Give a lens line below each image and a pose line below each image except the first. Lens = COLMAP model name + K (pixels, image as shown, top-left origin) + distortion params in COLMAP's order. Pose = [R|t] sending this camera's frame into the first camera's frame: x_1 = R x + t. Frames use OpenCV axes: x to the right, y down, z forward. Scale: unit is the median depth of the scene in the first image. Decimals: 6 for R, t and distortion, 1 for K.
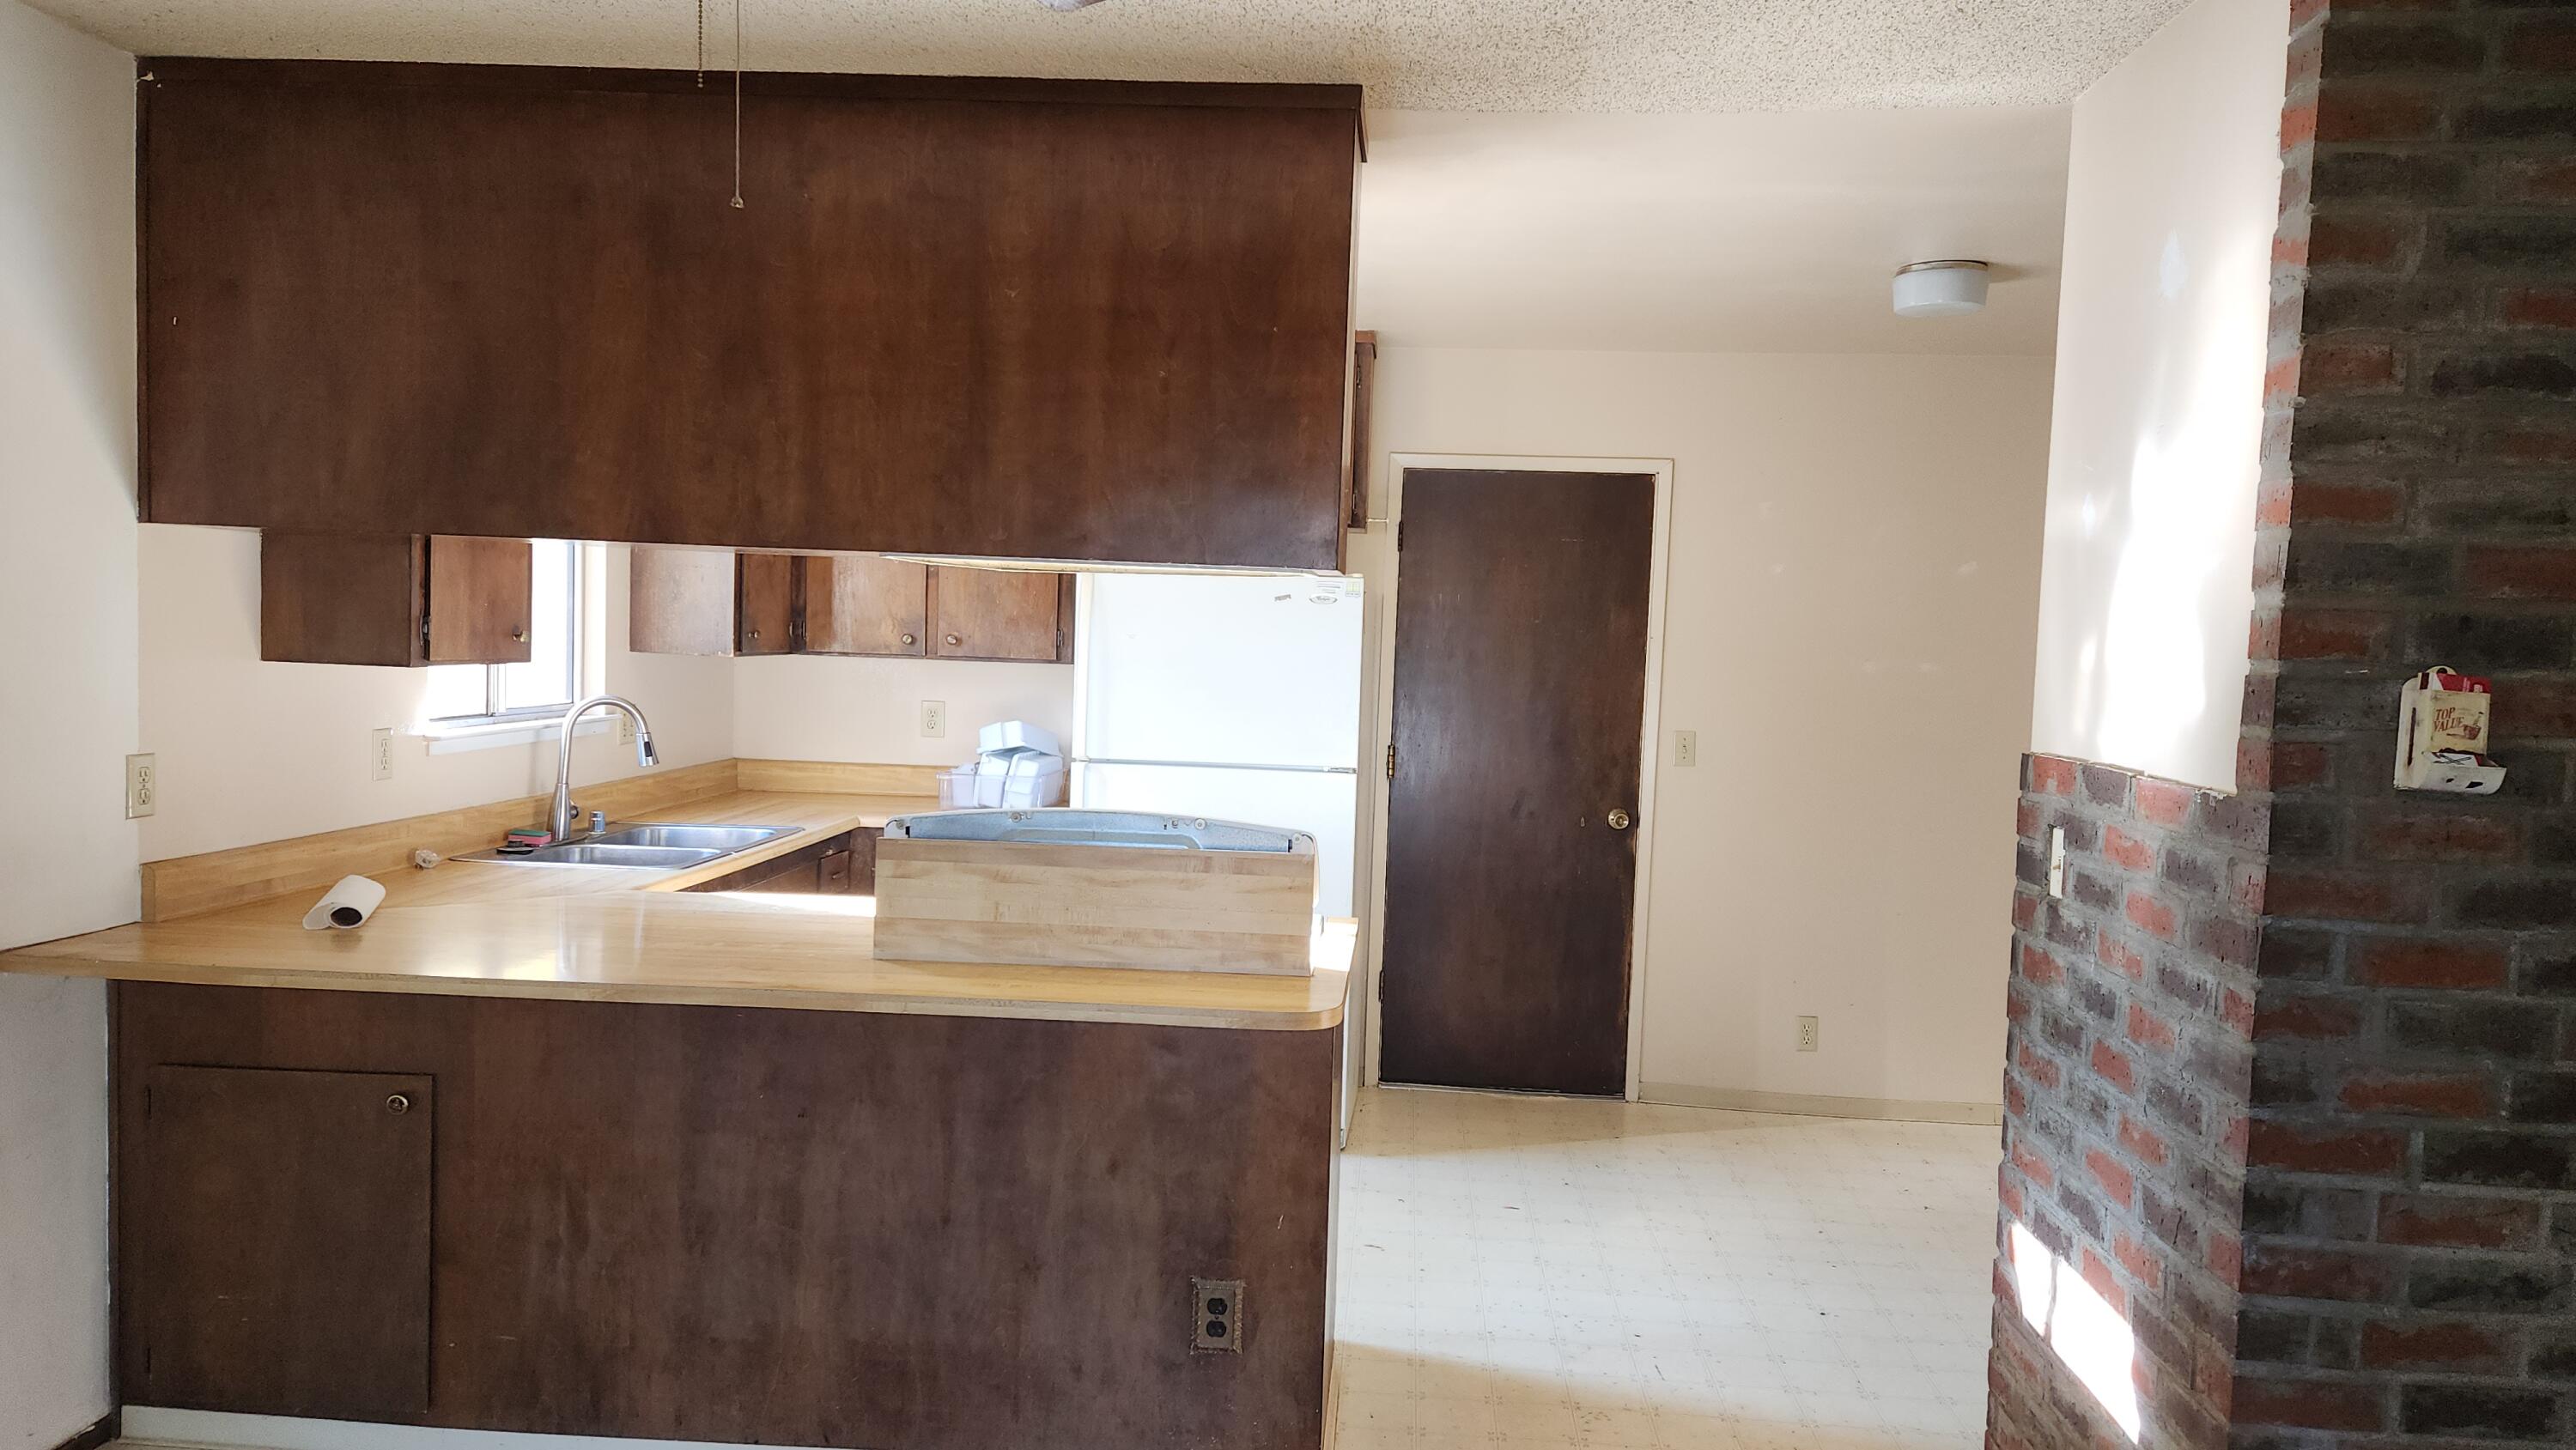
lens RADIAL K [[1728.7, 0, 1290.7], [0, 1728.7, 729.9], [0, 0, 1]] dist [0.079879, -0.071936]
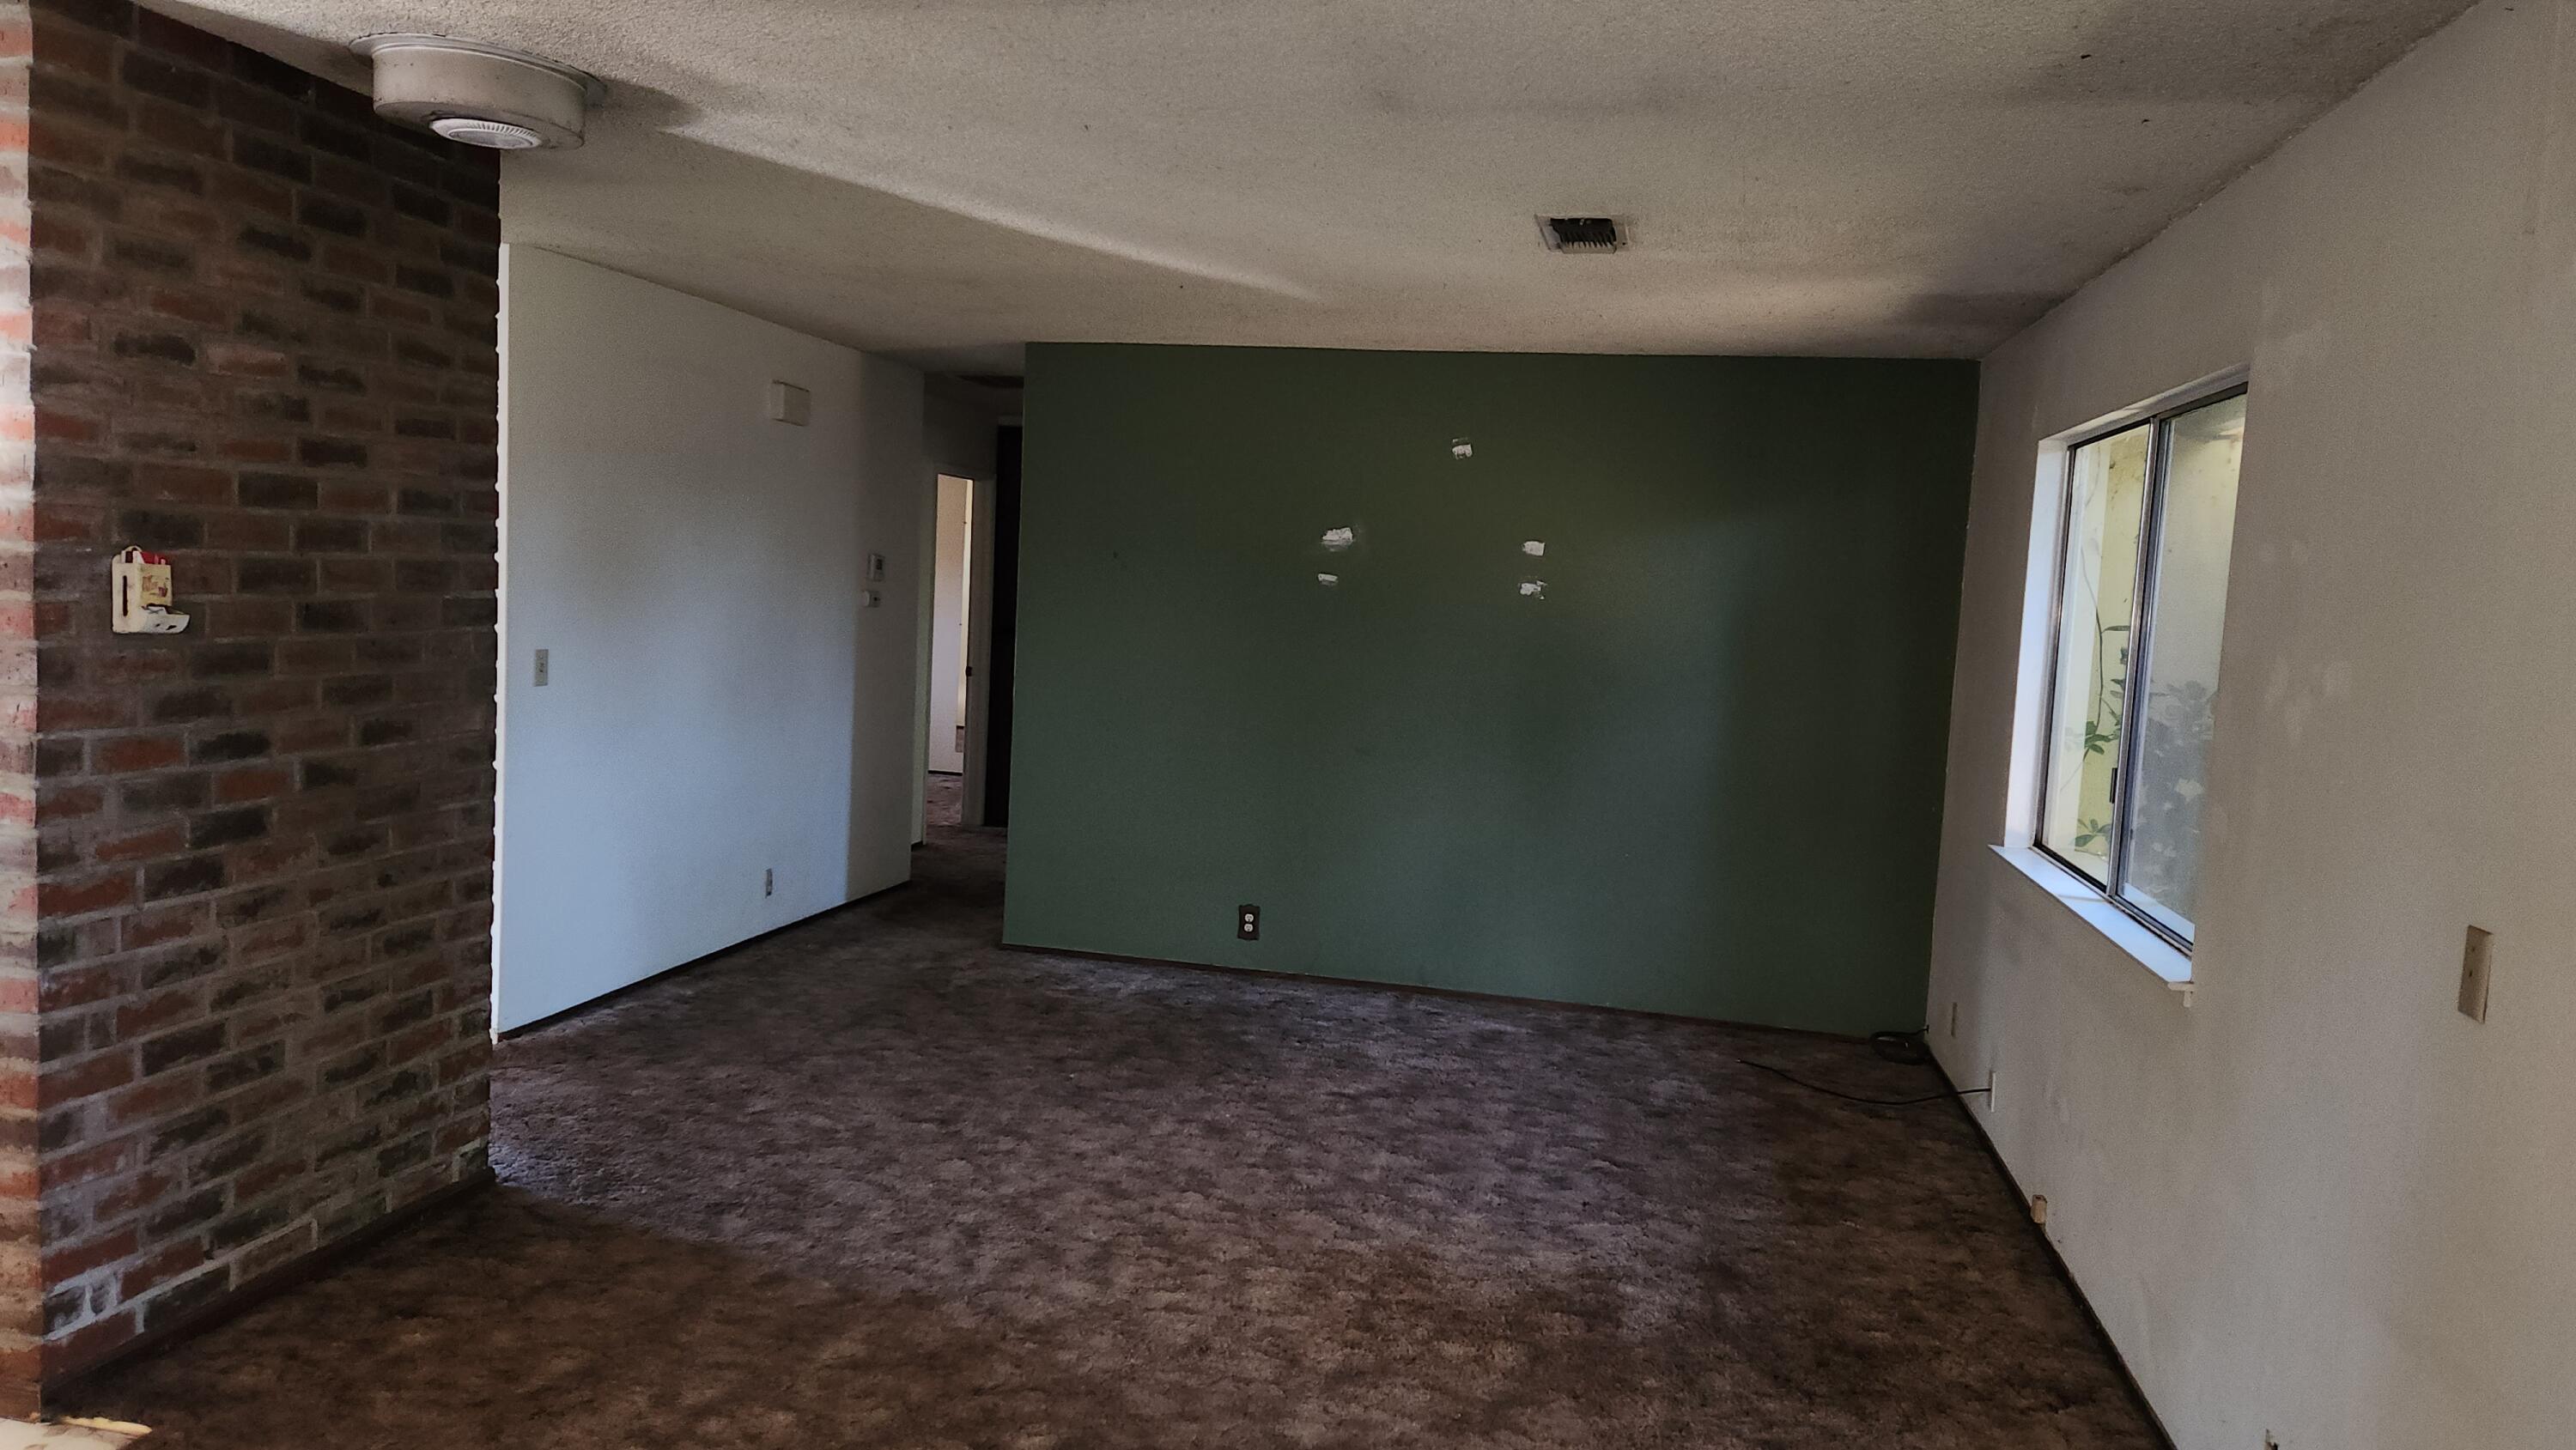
lens RADIAL K [[1728.7, 0, 1287.3], [0, 1728.7, 726.6], [0, 0, 1]] dist [0.079879, -0.071936]
pose [[0.140108, -0.107459, 0.984288, -0.645661], [0.014557, 0.994209, 0.106470, -0.029049], [-0.990029, -0.000589, 0.140861, -0.134872]]
